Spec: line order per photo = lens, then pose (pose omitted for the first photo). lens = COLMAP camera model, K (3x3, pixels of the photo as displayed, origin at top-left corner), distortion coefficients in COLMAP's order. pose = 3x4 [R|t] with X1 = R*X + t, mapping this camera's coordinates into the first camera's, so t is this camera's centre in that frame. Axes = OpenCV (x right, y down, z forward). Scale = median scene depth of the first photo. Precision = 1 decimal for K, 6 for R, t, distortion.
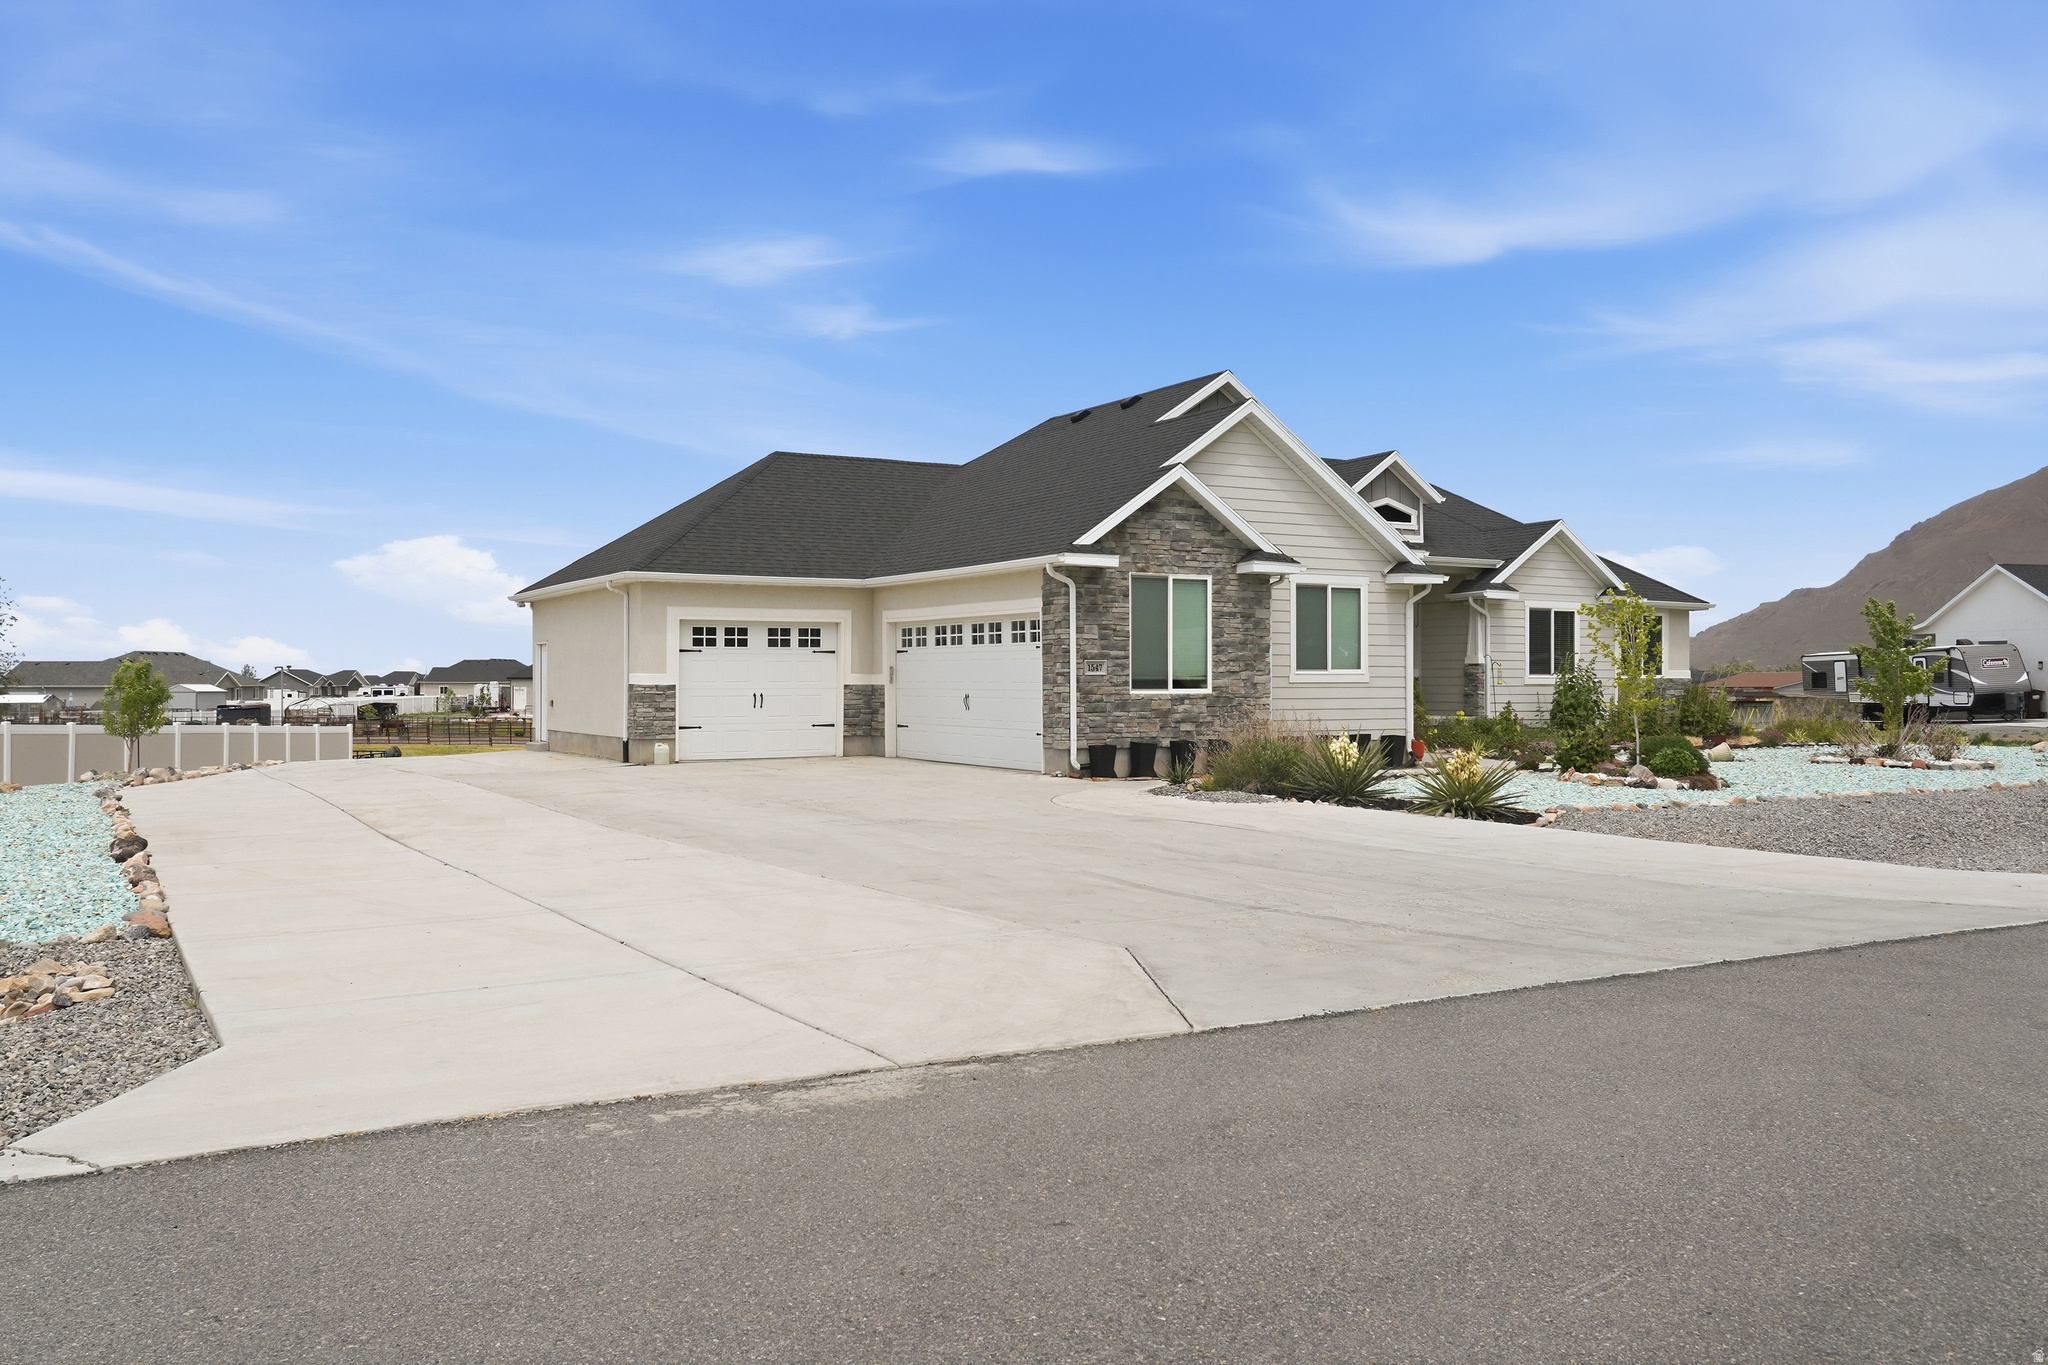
lens RADIAL K [[1524.6, 0, 1024.0], [0, 1524.6, 682.5], [0, 0, 1]] dist [-0.027718, -0.000479]
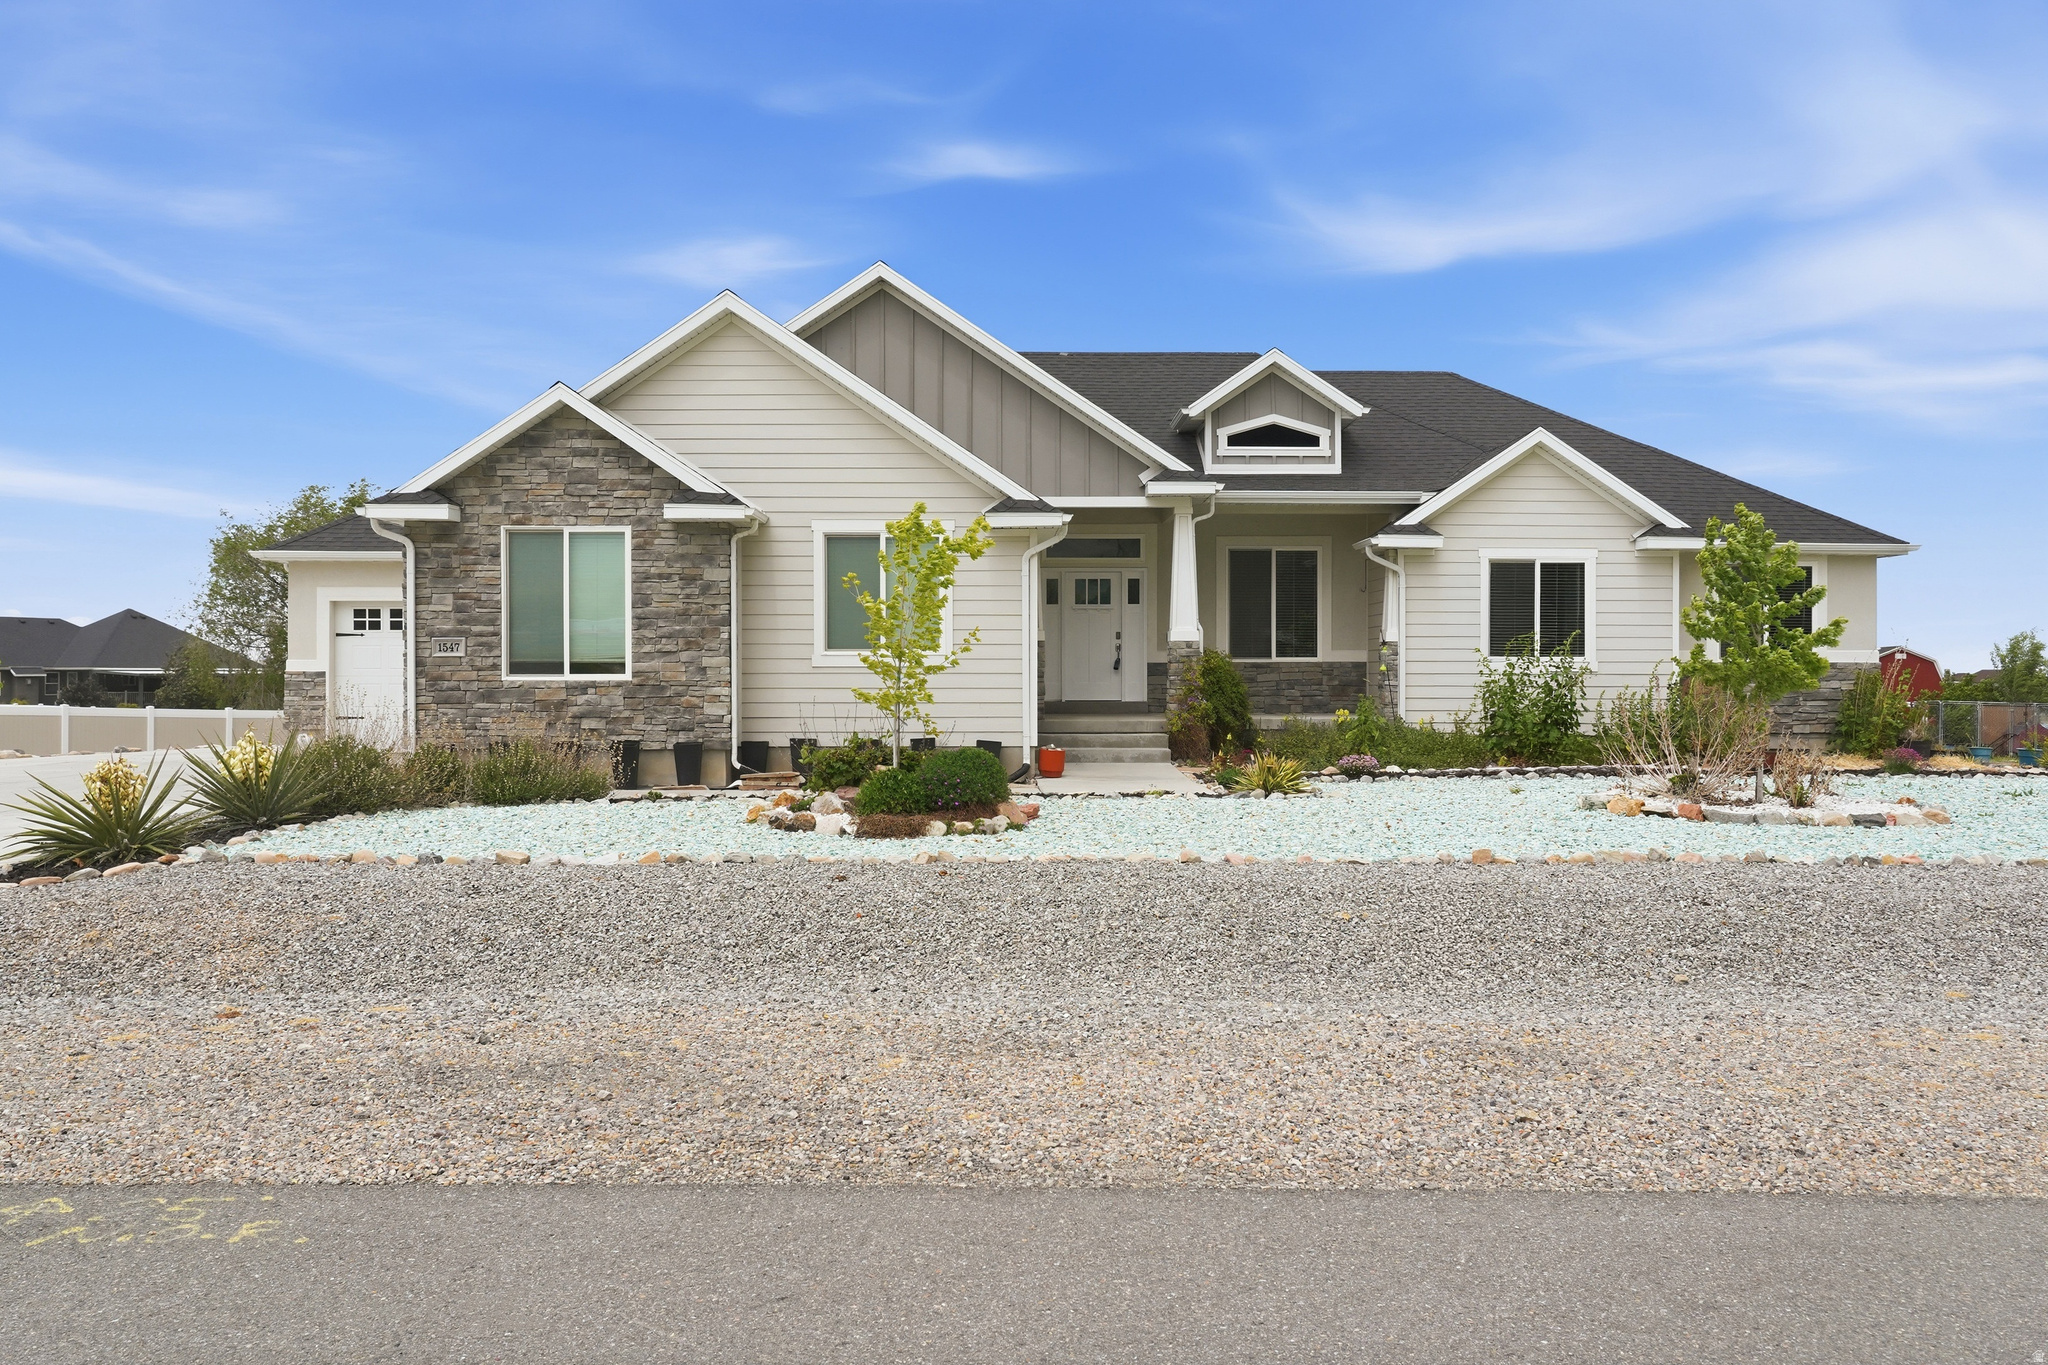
lens RADIAL K [[1555.0, 0, 1024.0], [0, 1555.0, 682.5], [0, 0, 1]] dist [0.001786, 0.000410]
pose [[0.888590, 0.001640, -0.458700, 0.655139], [-0.000162, 0.999995, 0.003260, 0.005674], [0.458703, -0.002822, 0.888585, 0.395602]]
